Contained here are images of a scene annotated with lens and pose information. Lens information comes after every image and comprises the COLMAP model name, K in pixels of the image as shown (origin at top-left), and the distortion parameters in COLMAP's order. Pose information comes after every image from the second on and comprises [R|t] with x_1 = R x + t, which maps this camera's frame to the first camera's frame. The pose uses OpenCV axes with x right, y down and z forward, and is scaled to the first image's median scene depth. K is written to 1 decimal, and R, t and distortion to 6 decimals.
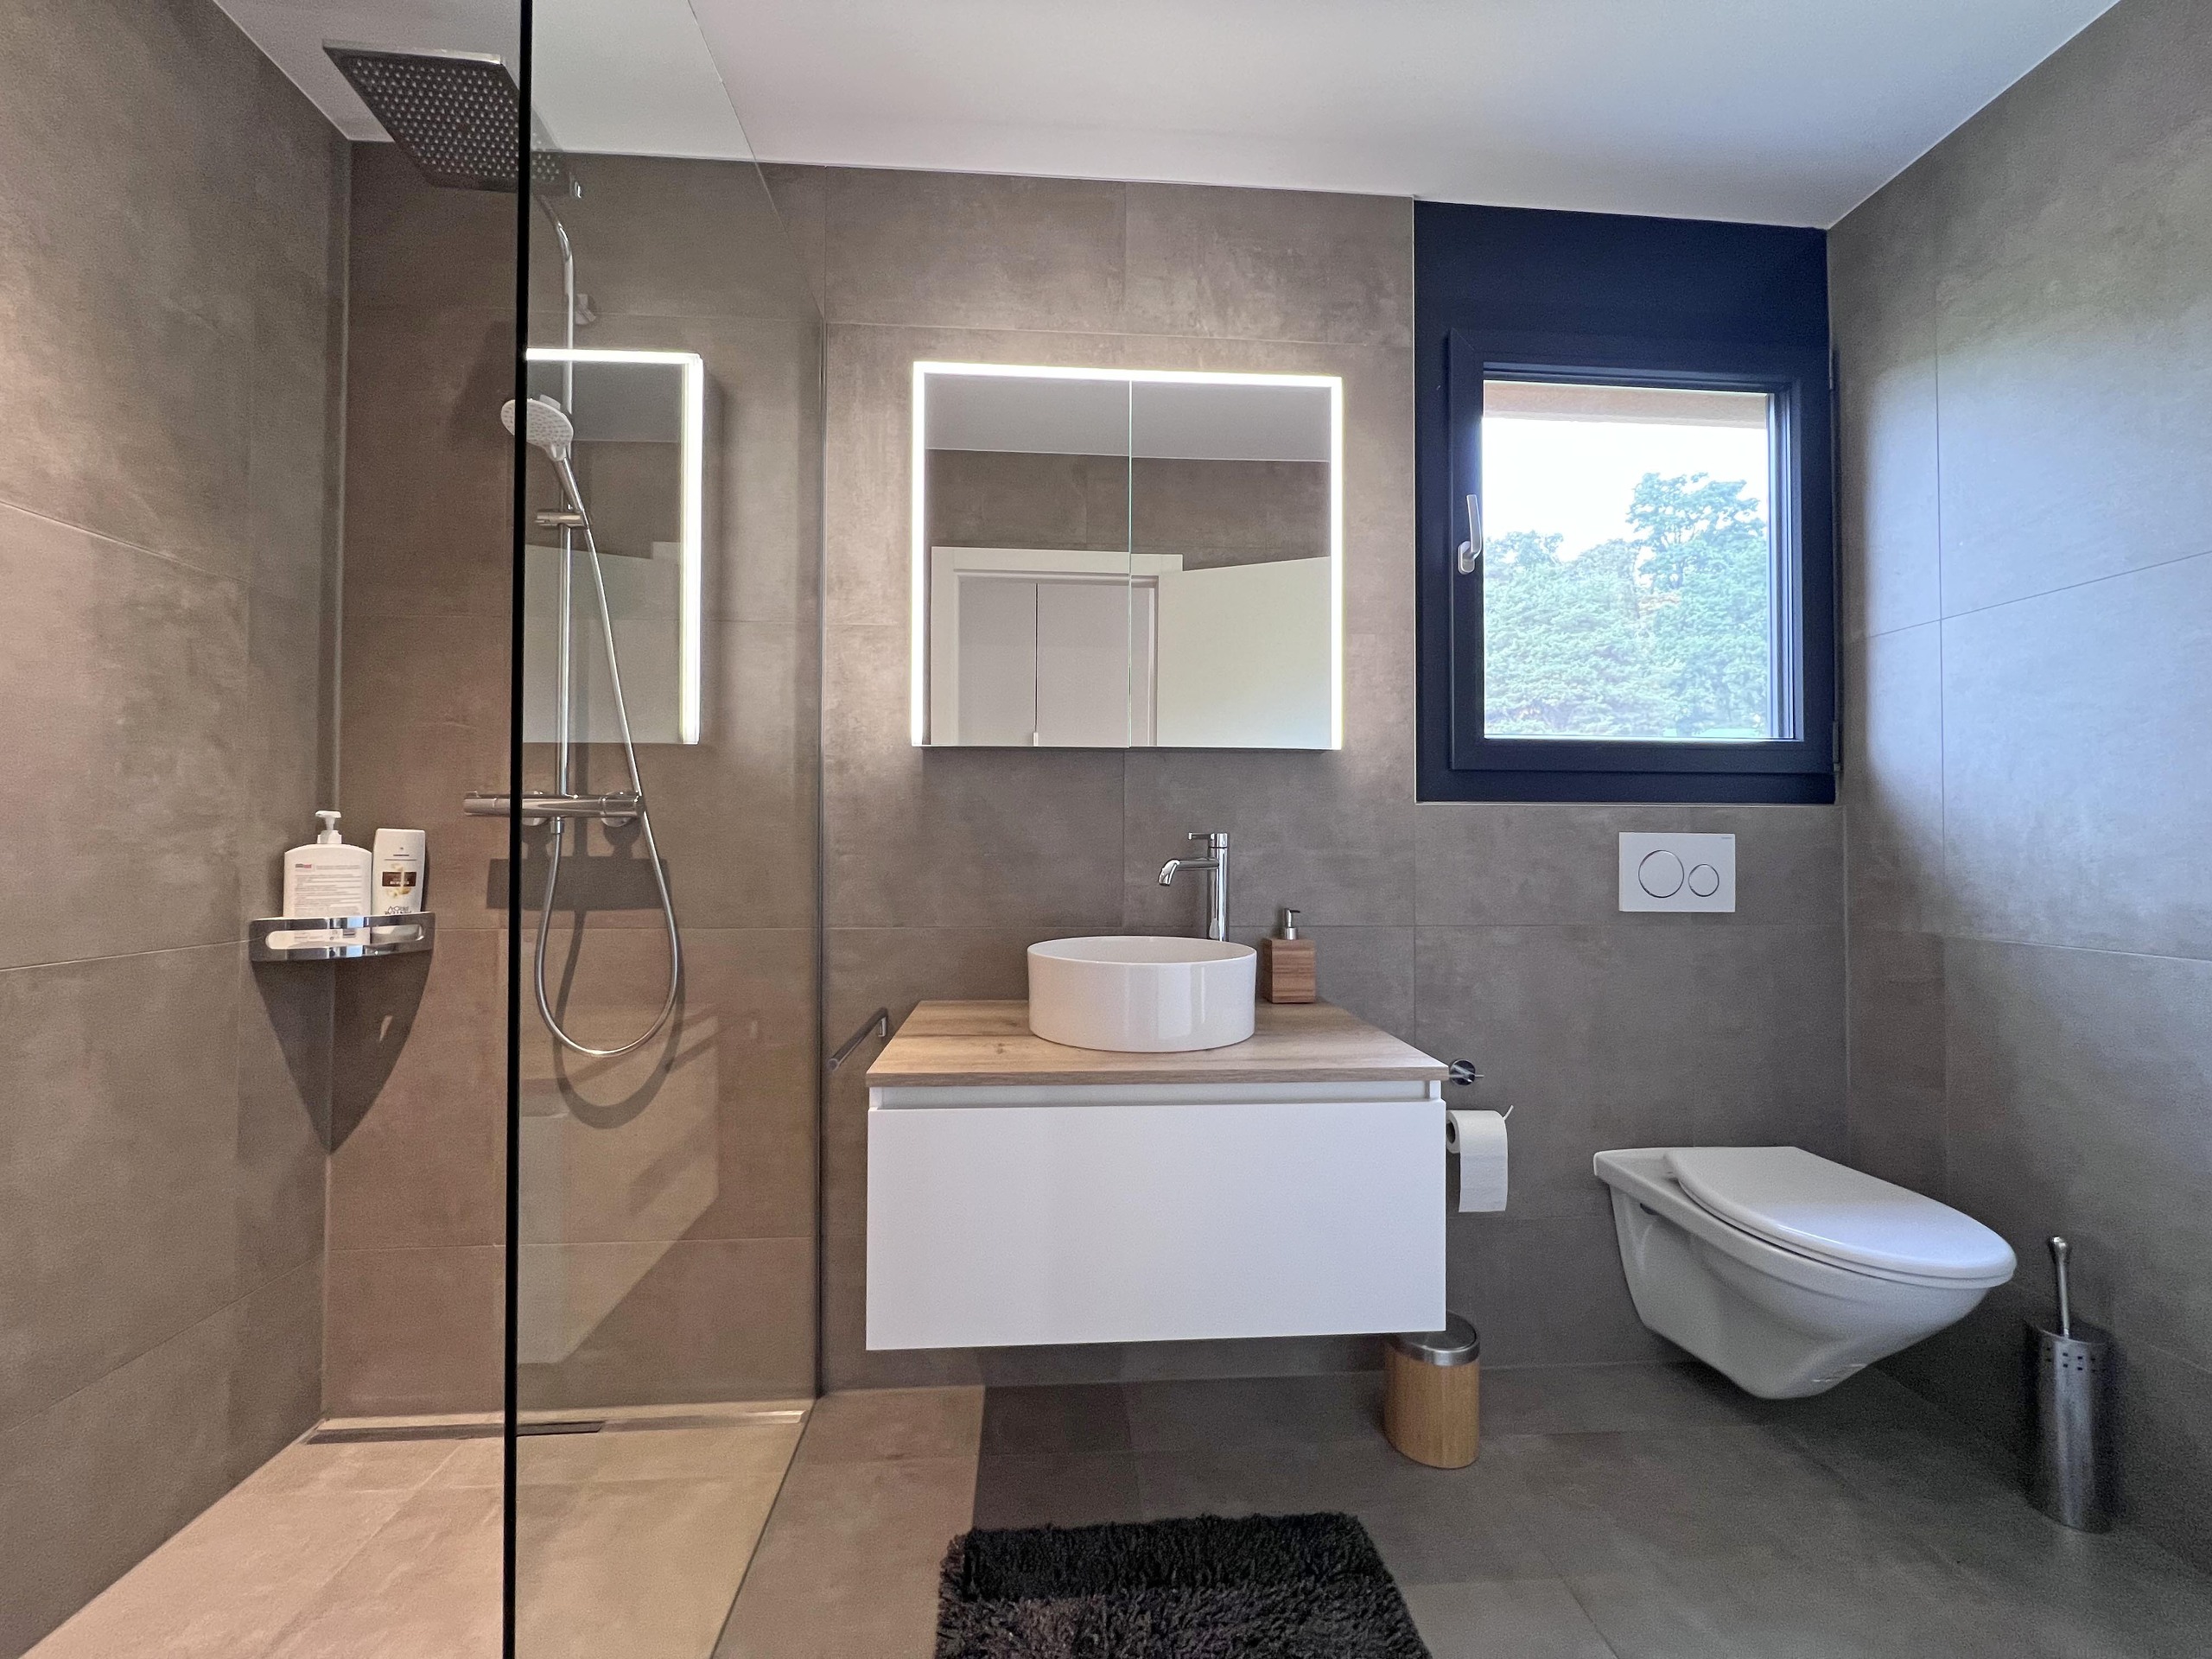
lens RADIAL K [[899.7, 0, 1099.9], [0, 899.7, 847.8], [0, 0, 1]] dist [-0.003054, 0.000338]
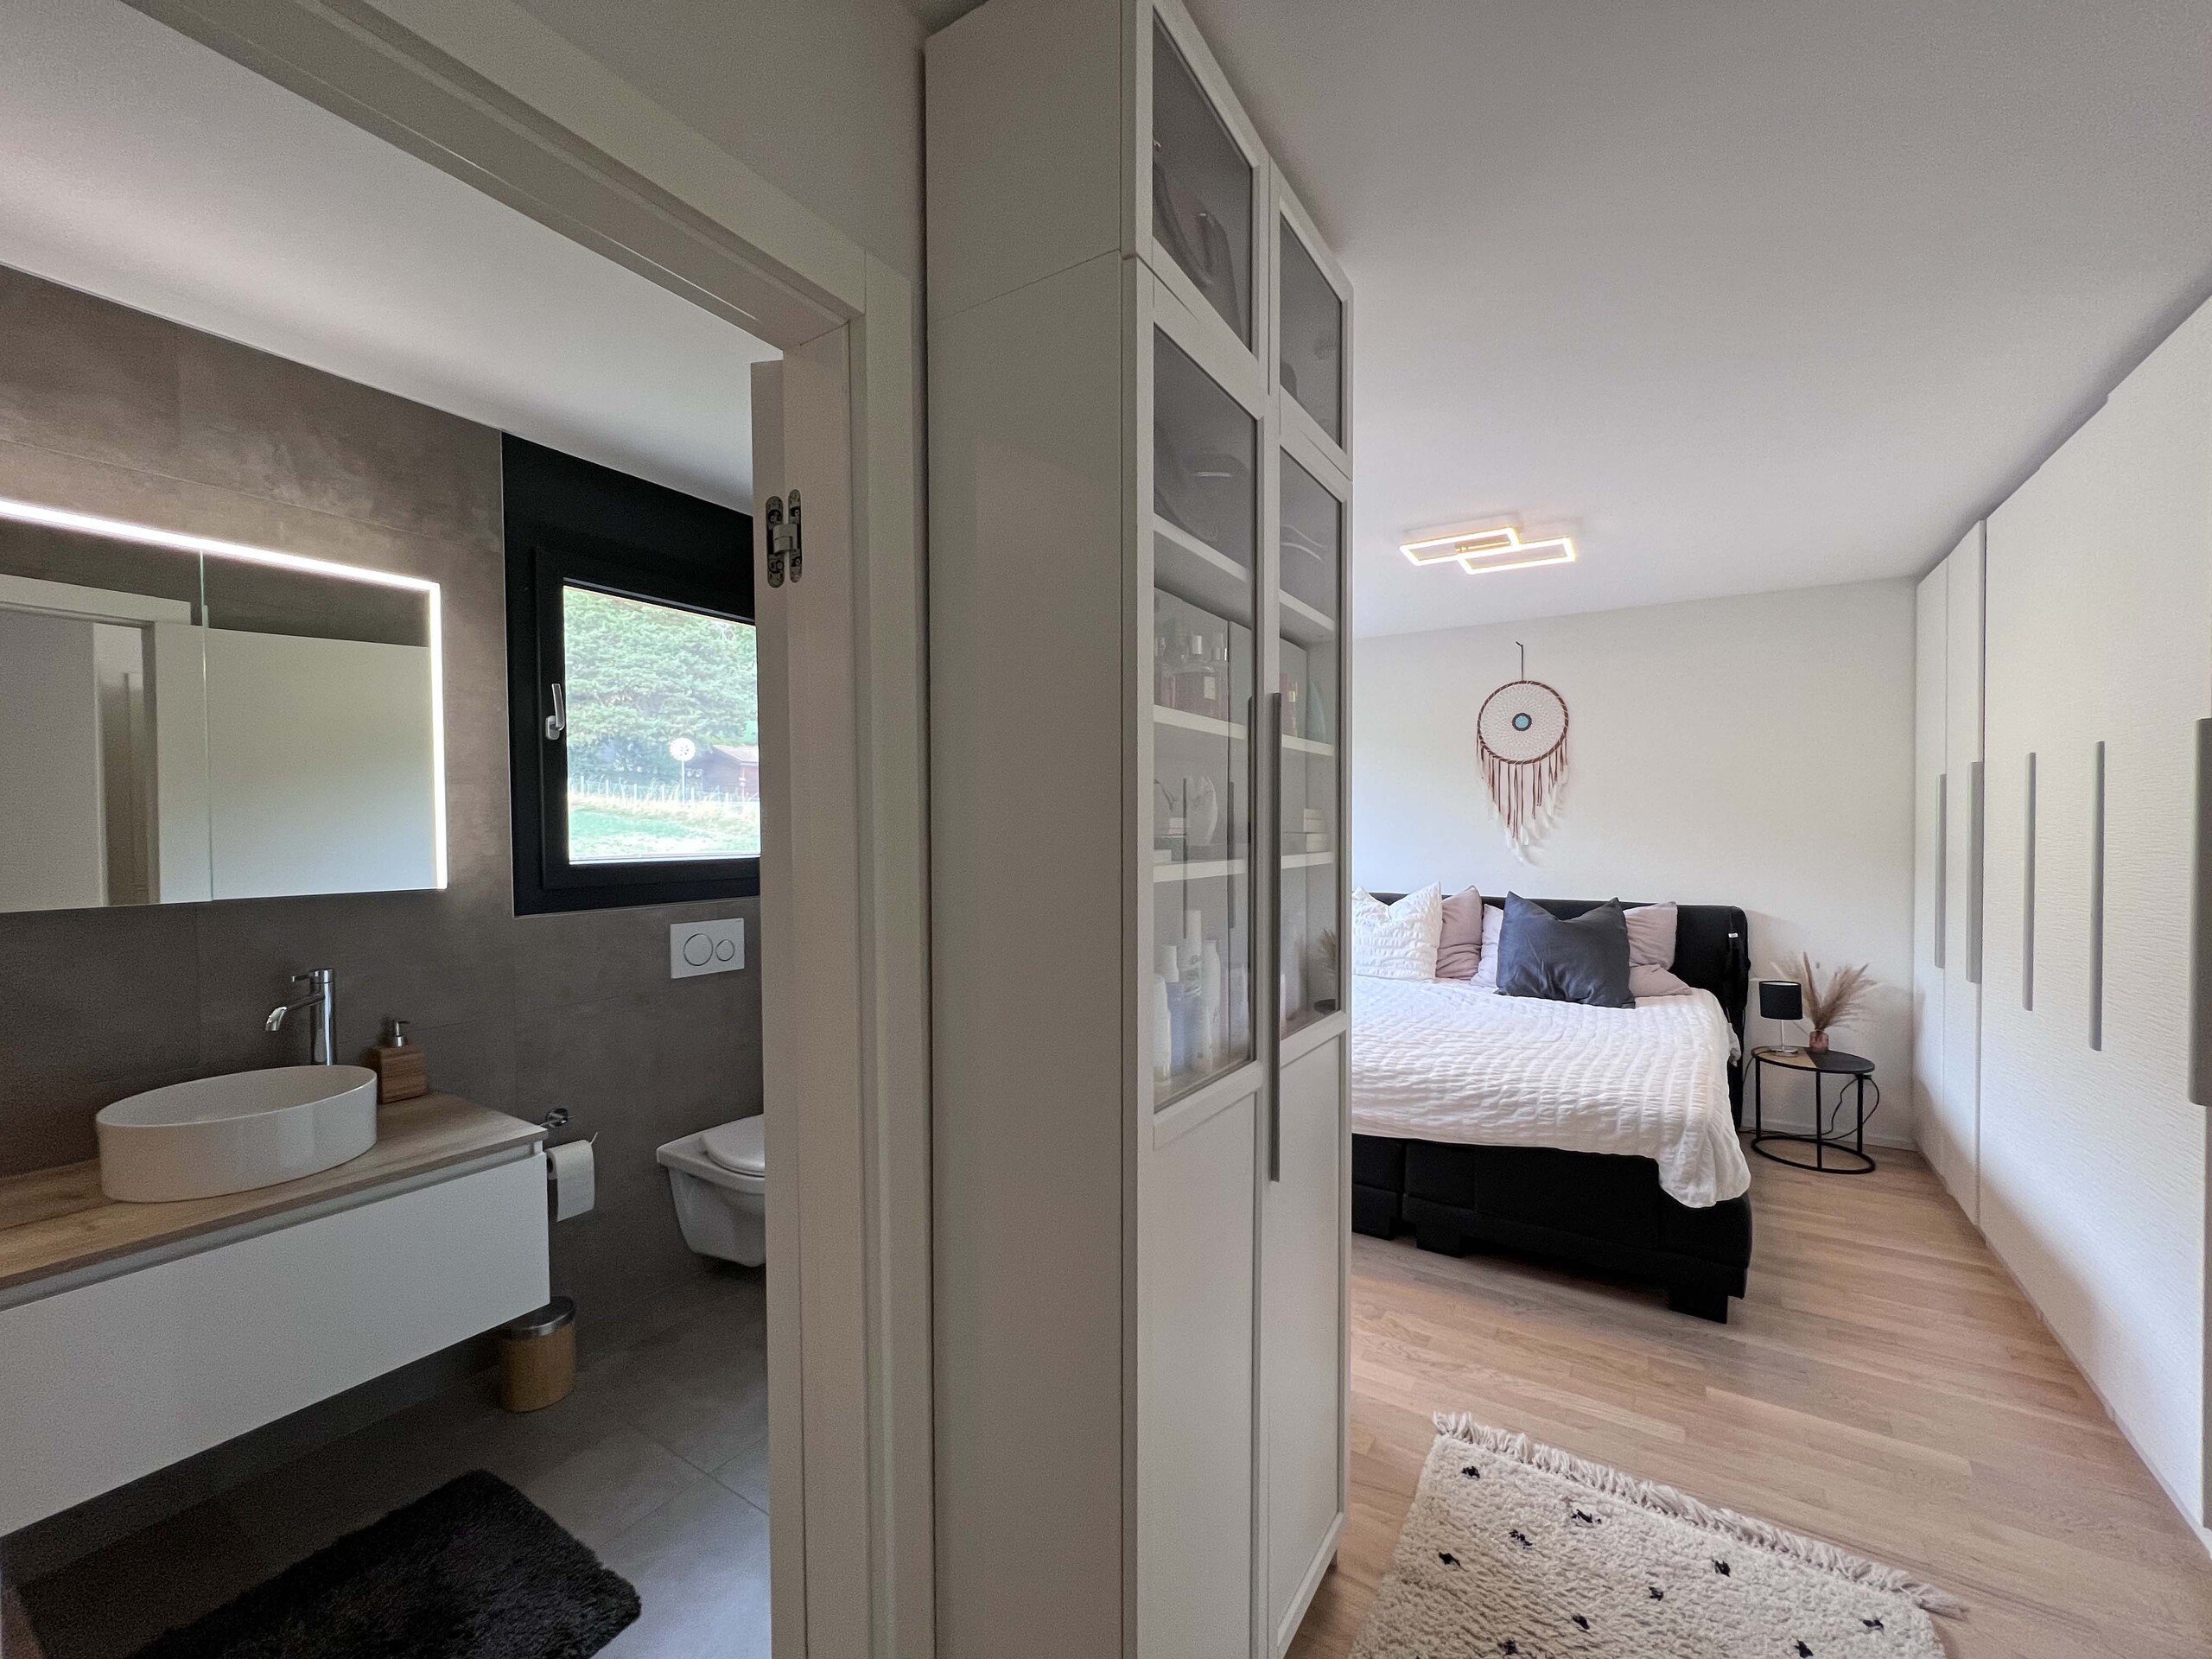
lens RADIAL K [[899.7, 0, 1105.6], [0, 899.7, 845.7], [0, 0, 1]] dist [-0.003054, 0.000338]
pose [[0.592788, -0.024162, 0.804996, -0.176547], [0.004161, 0.999628, 0.026940, -0.183483], [-0.805348, -0.012620, 0.592668, -0.436205]]
